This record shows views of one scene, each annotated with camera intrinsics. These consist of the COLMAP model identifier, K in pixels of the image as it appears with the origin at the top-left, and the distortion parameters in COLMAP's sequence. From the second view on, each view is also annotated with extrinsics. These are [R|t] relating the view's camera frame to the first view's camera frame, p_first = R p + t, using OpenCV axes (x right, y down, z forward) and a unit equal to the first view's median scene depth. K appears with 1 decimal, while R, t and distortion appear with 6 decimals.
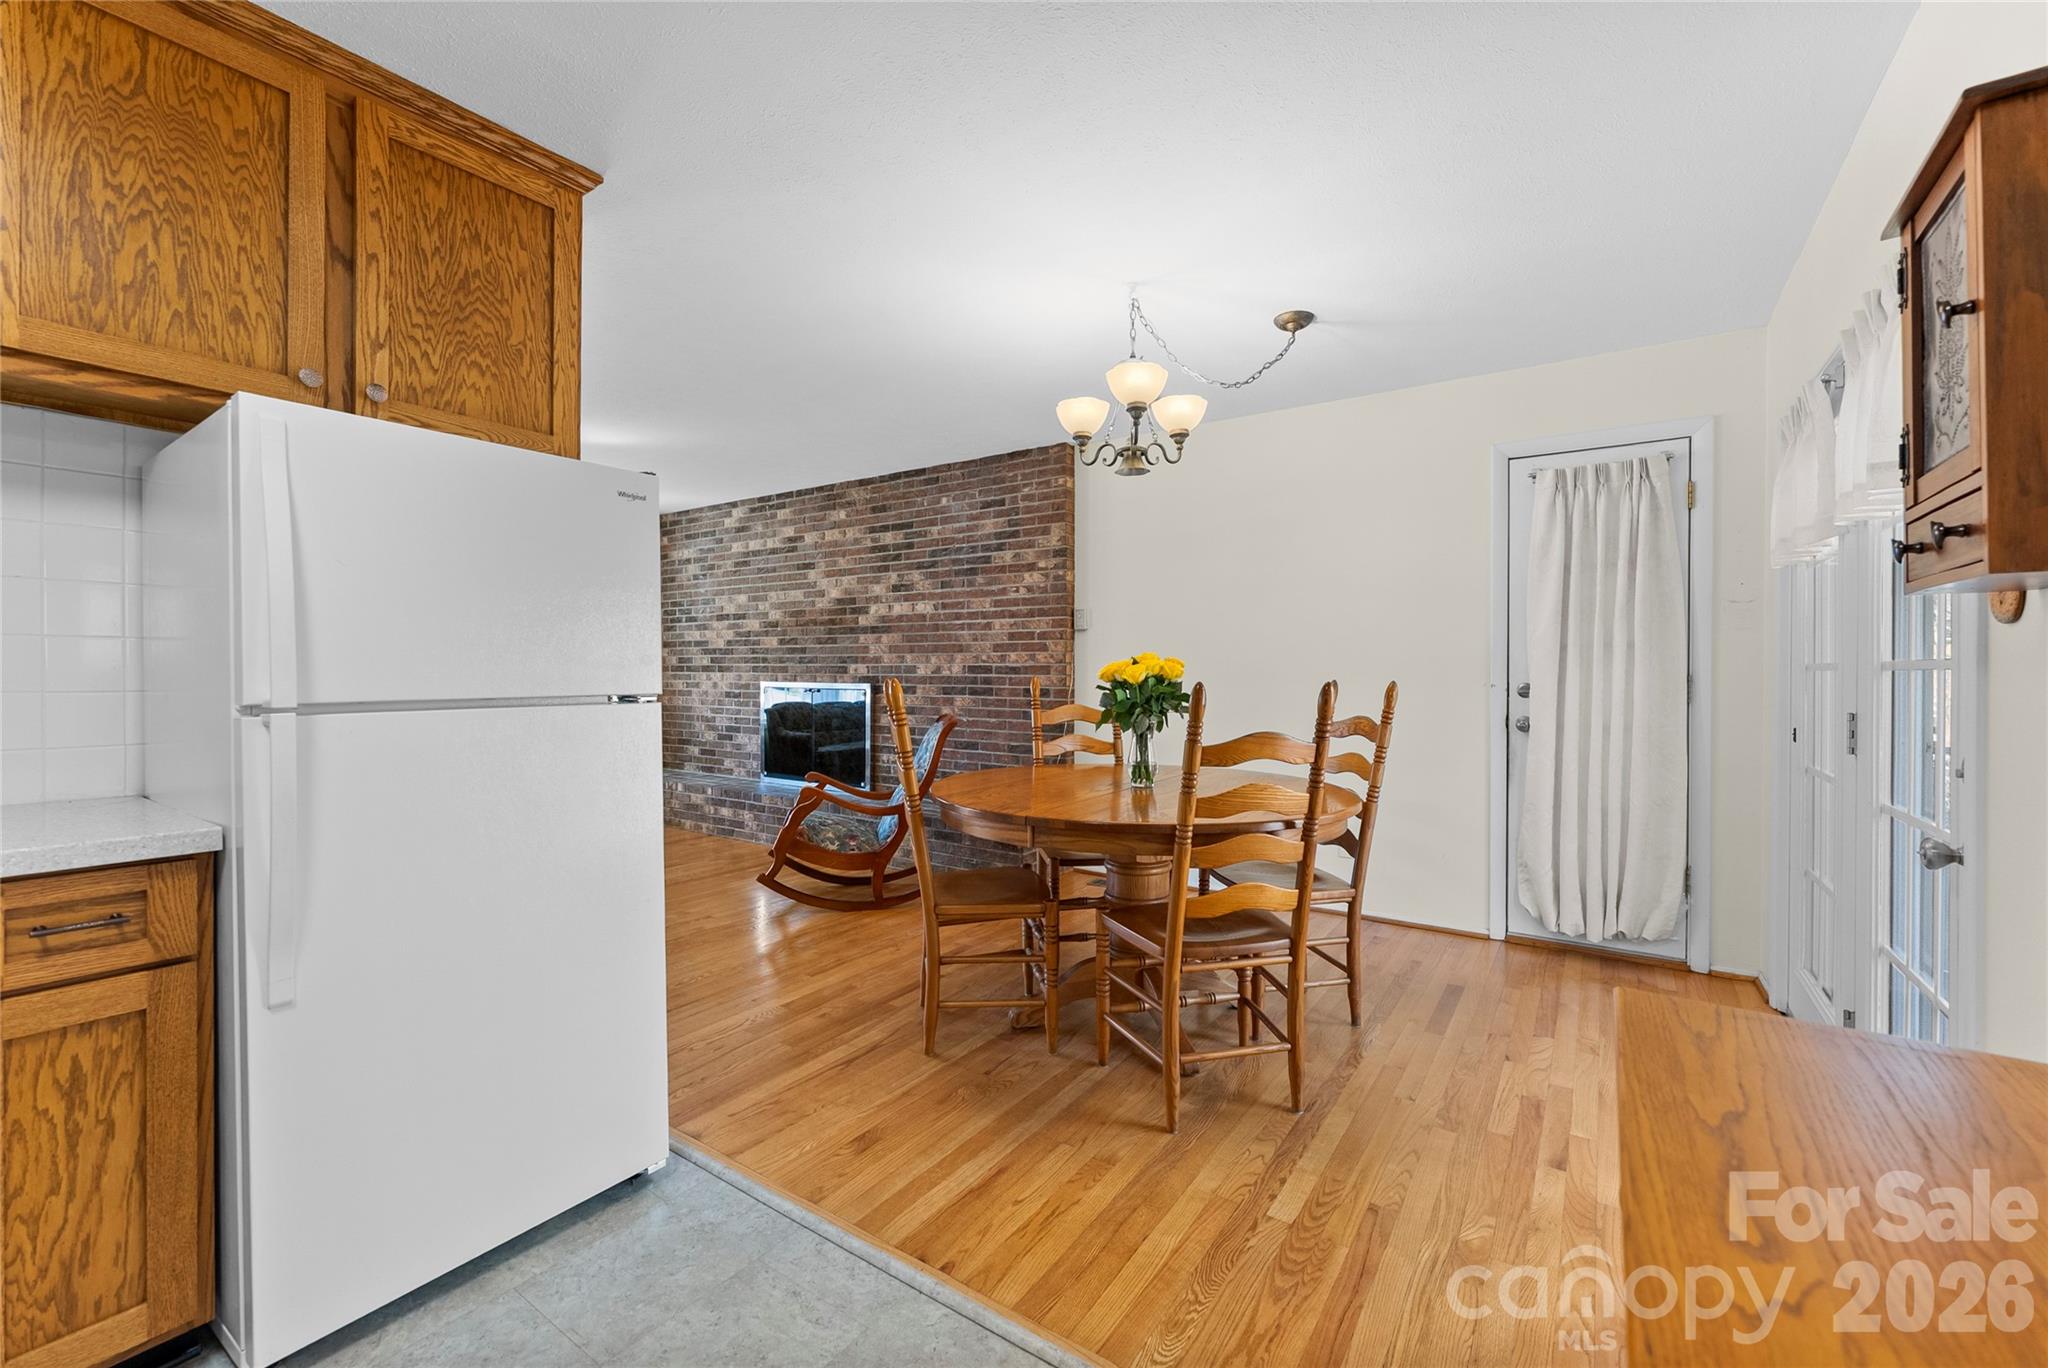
lens RADIAL K [[832.6, 0, 1029.7], [0, 832.6, 679.0], [0, 0, 1]] dist [0.000866, -0.000201]
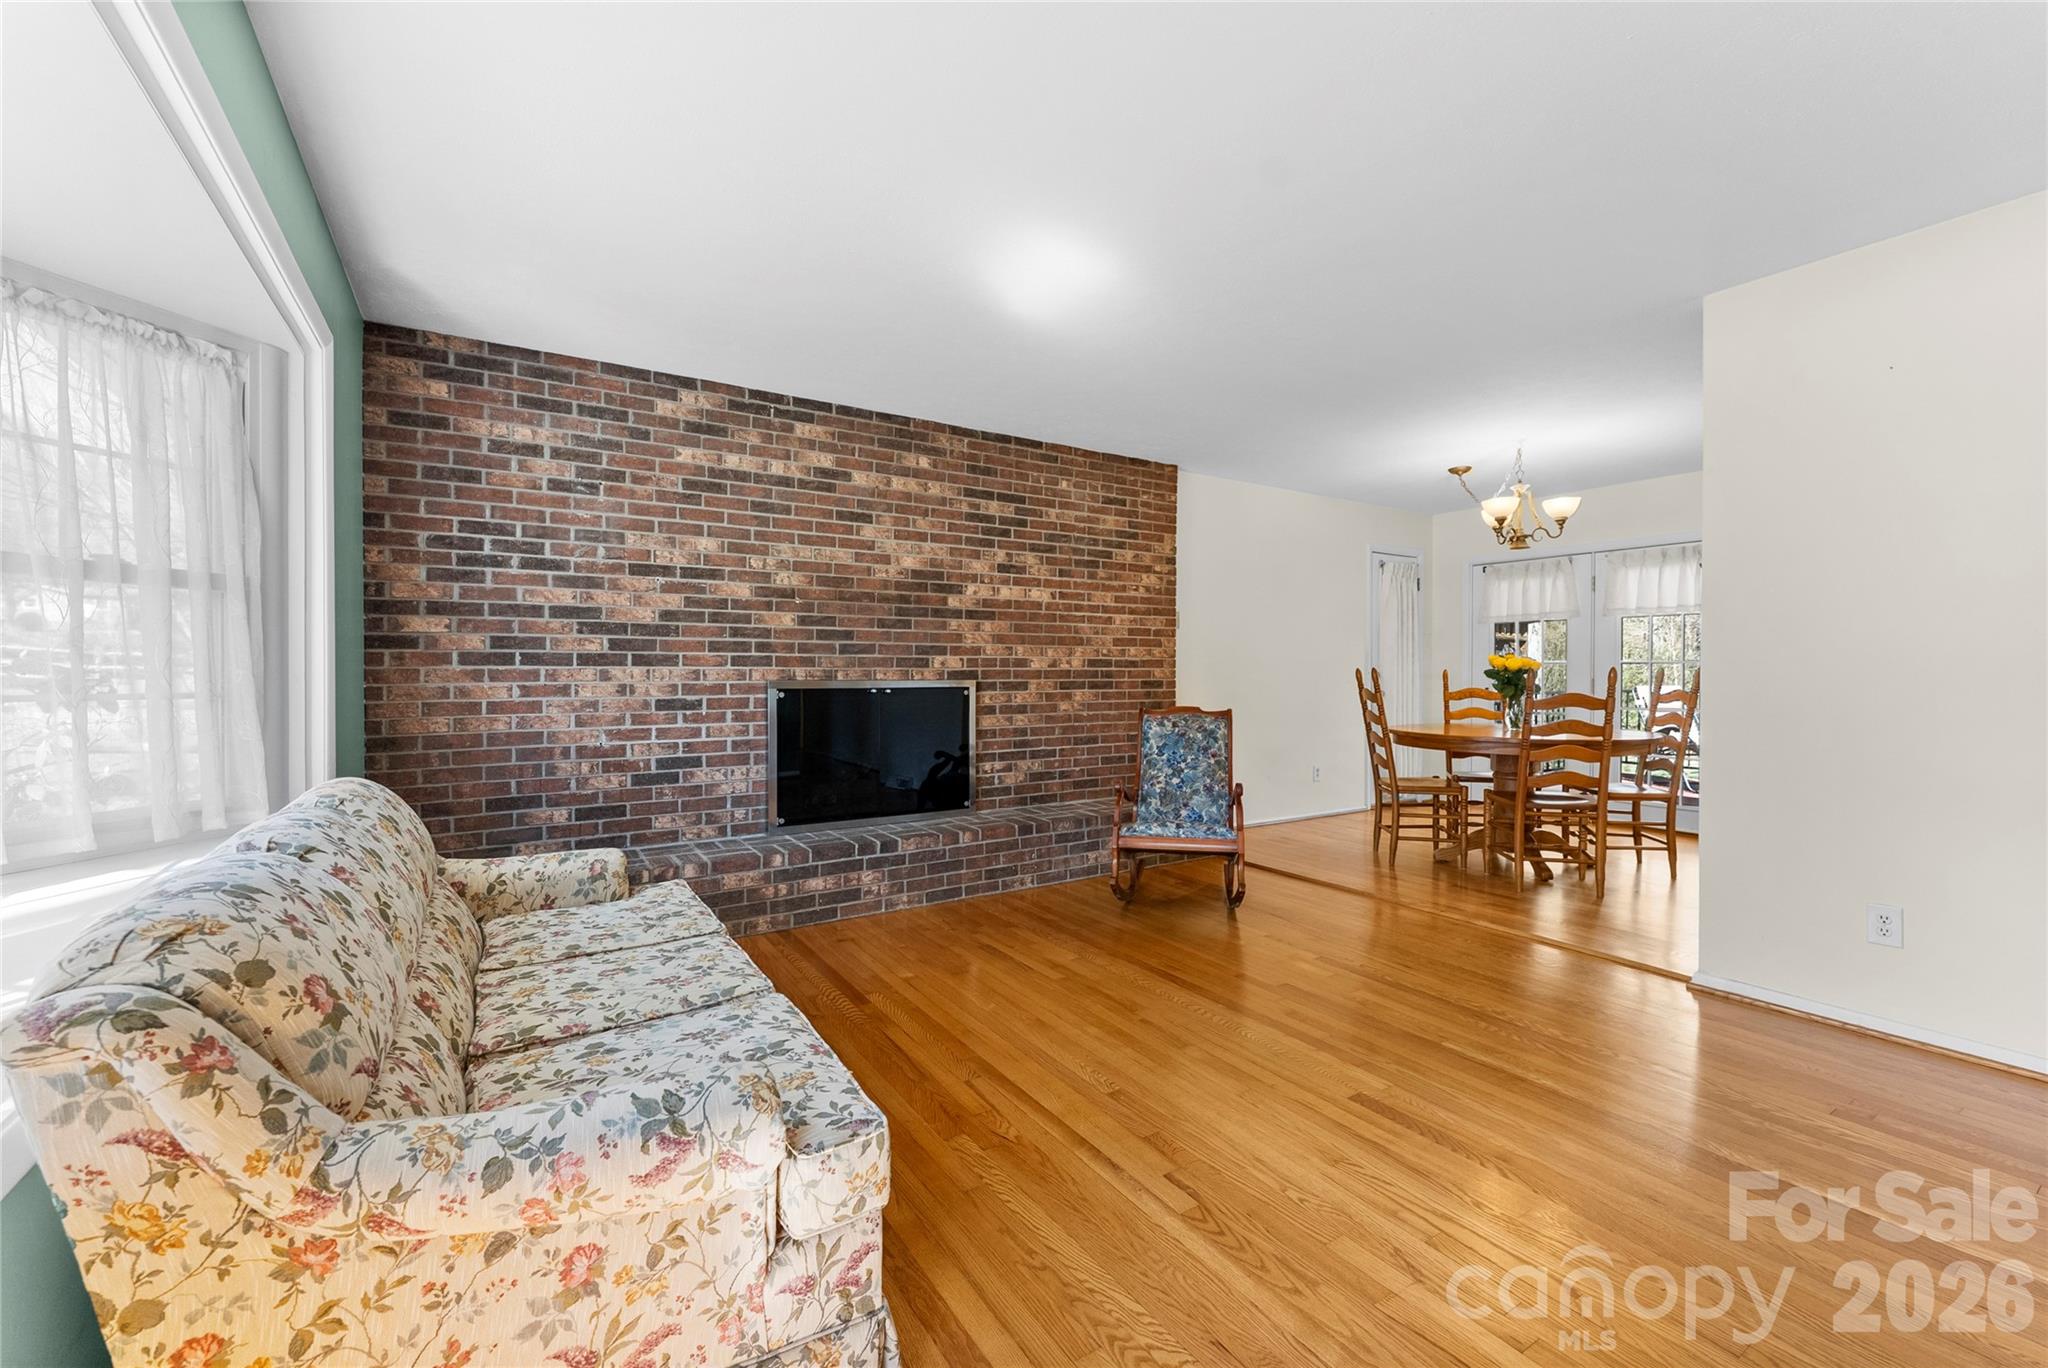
lens RADIAL K [[832.6, 0, 1029.7], [0, 832.6, 679.0], [0, 0, 1]] dist [0.000866, -0.000201]
pose [[0.389470, -0.012847, 0.920950, -0.924922], [0.009647, 0.999905, 0.009868, -0.002663], [-0.920989, 0.005041, 0.389557, 0.625199]]
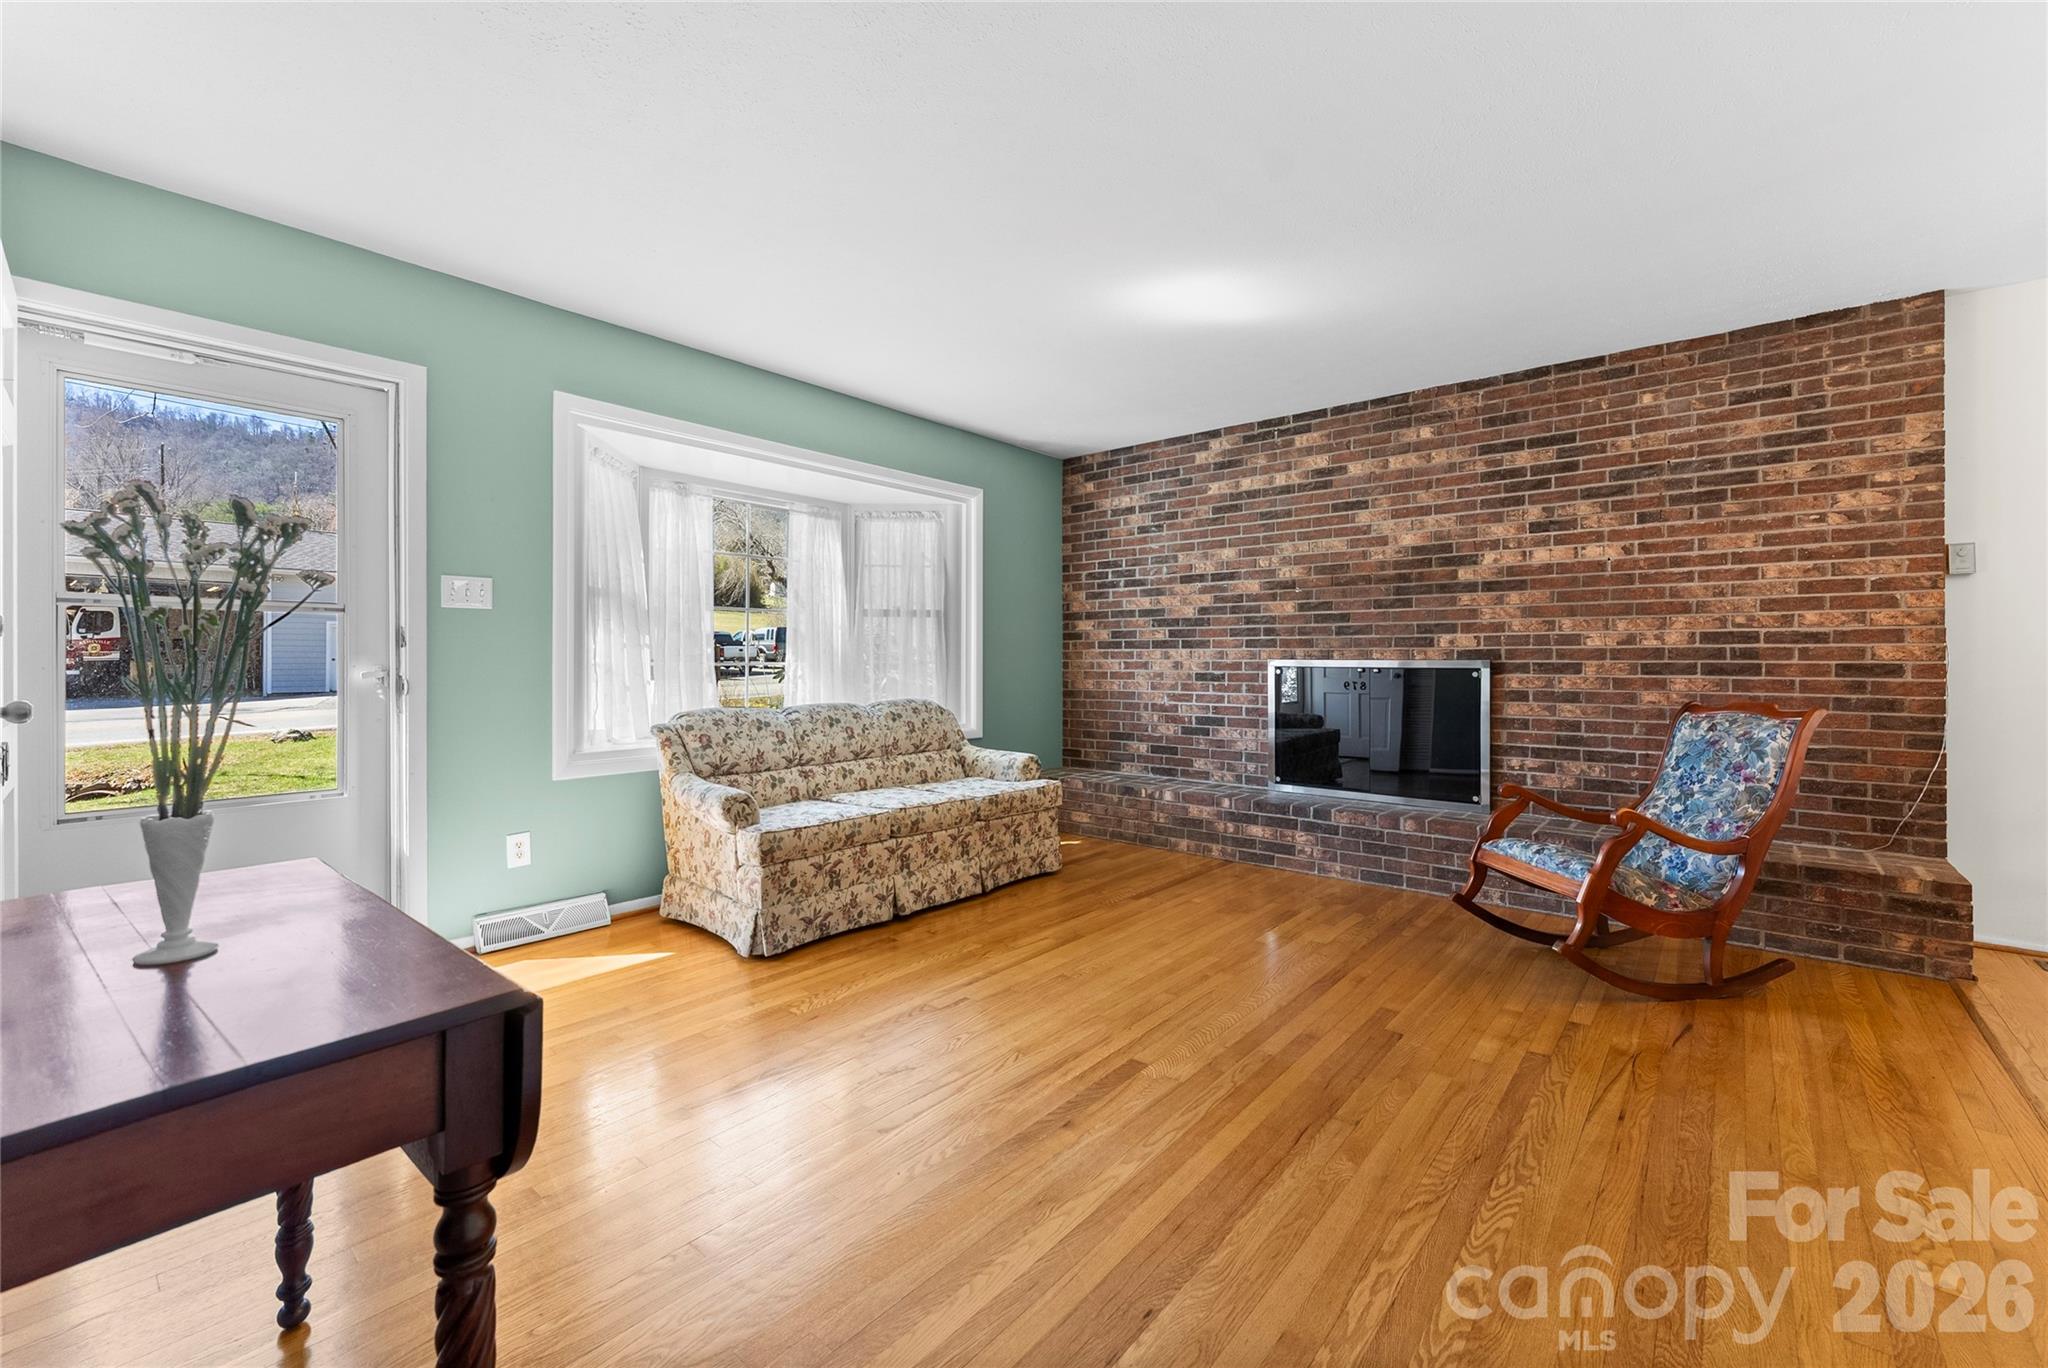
lens RADIAL K [[836.0, 0, 1029.8], [0, 836.0, 657.5], [0, 0, 1]] dist [-0.001634, -0.000497]
pose [[0.995159, -0.002990, -0.098231, -0.516301], [0.001794, 0.999923, -0.012262, 0.011600], [0.098260, 0.012026, 0.995088, 0.233316]]
